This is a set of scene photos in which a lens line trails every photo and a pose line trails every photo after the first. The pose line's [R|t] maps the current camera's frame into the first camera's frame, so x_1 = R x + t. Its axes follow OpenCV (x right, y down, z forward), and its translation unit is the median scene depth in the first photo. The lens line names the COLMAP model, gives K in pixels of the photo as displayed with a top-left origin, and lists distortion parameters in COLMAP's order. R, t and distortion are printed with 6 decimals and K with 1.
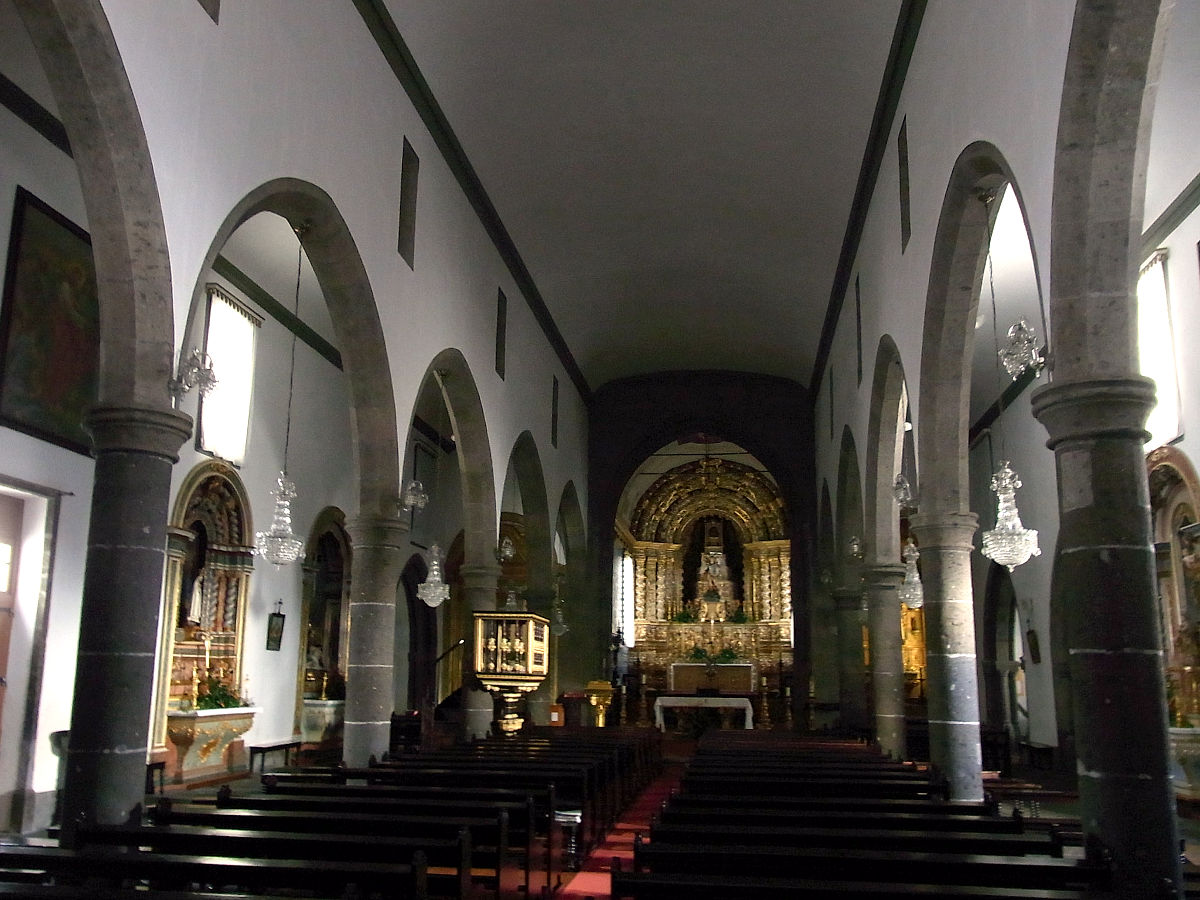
lens RADIAL K [[1103.6, 0, 600.0], [0, 1103.6, 450.0], [0, 0, 1]] dist [-0.007808, 0.000156]
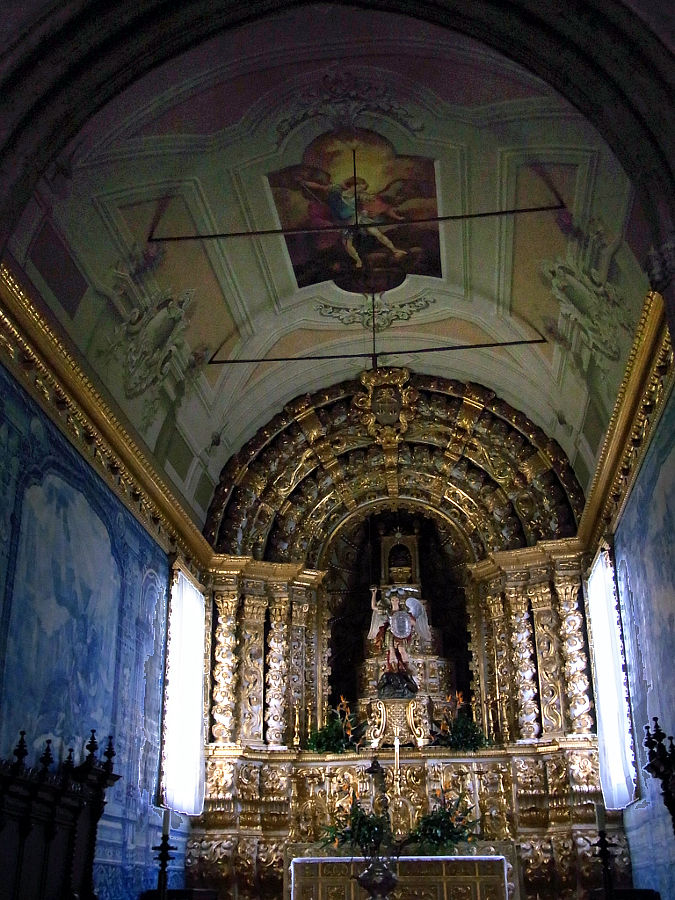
lens RADIAL K [[1036.7, 0, 337.5], [0, 1036.7, 450.0], [0, 0, 1]] dist [0.067068, 0.024385]
pose [[0.999712, -0.010788, 0.021447, 0.071697], [0.014833, 0.979997, -0.198460, 0.123225], [-0.018876, 0.198721, 0.979874, 0.595445]]
